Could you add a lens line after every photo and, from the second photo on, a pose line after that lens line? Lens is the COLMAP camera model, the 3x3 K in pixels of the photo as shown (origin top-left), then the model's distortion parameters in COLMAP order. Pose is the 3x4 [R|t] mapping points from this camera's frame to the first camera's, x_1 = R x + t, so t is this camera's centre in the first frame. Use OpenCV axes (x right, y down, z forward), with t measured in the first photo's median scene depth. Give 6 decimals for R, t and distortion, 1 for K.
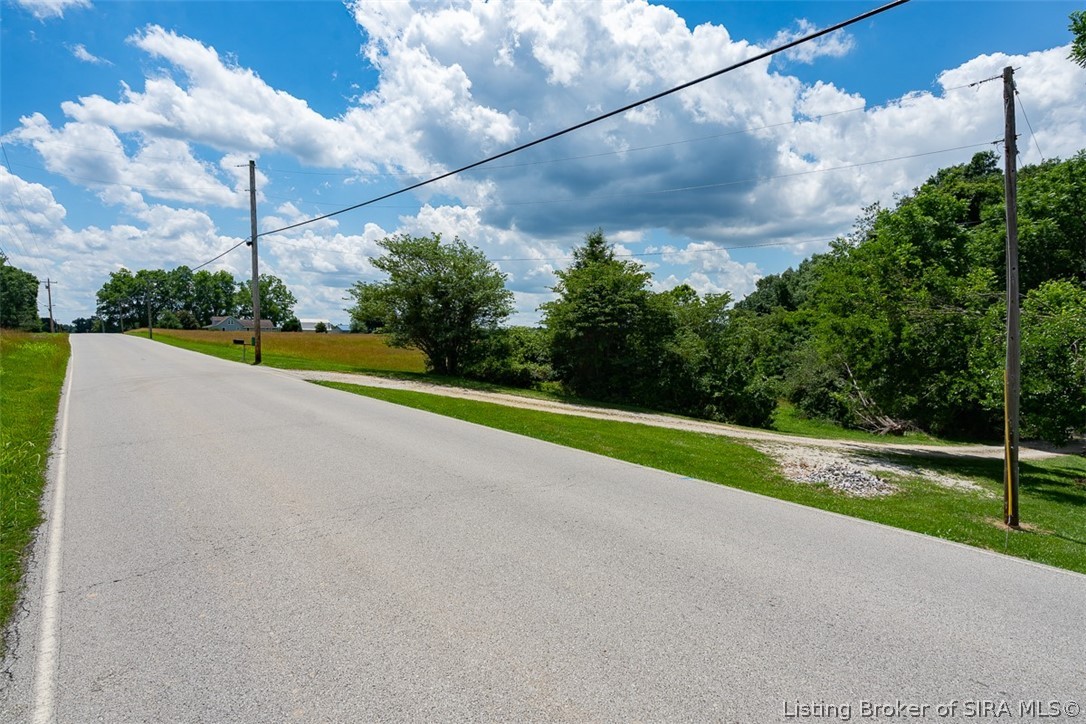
lens RADIAL K [[816.0, 0, 543.0], [0, 816.0, 362.0], [0, 0, 1]] dist [0.002512, 0.001966]
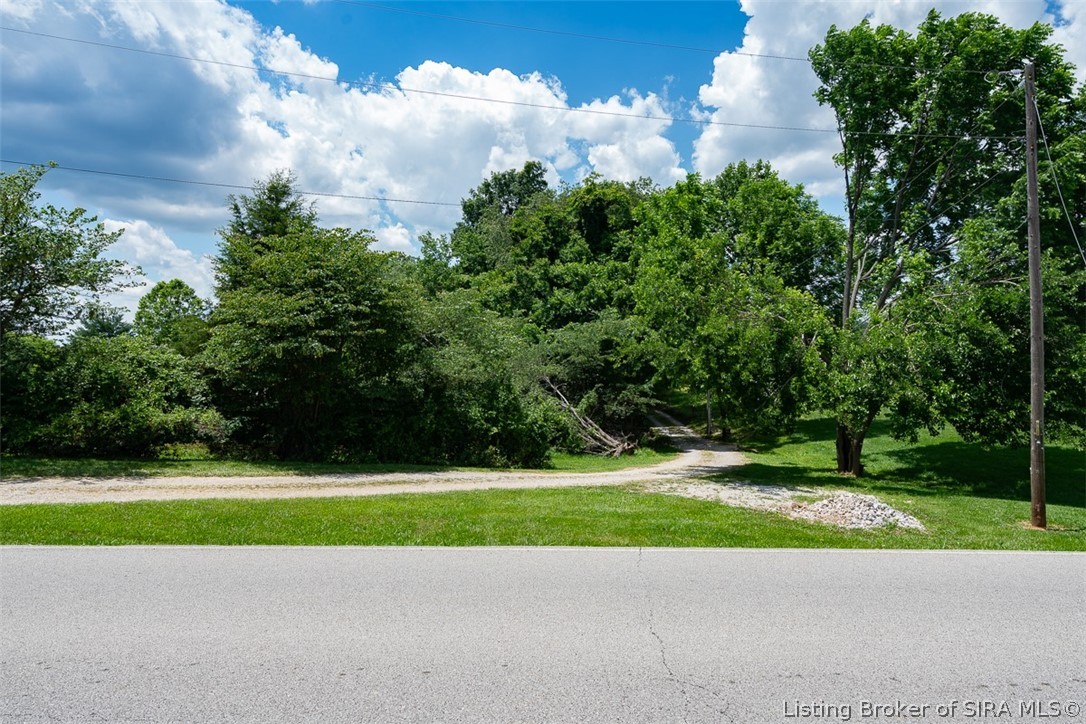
lens RADIAL K [[816.0, 0, 543.0], [0, 816.0, 362.0], [0, 0, 1]] dist [0.002512, 0.001966]
pose [[0.480487, -0.028387, 0.876542, -0.343762], [0.054952, 0.998487, 0.002214, -0.016774], [-0.875279, 0.047104, 0.481320, 0.546386]]
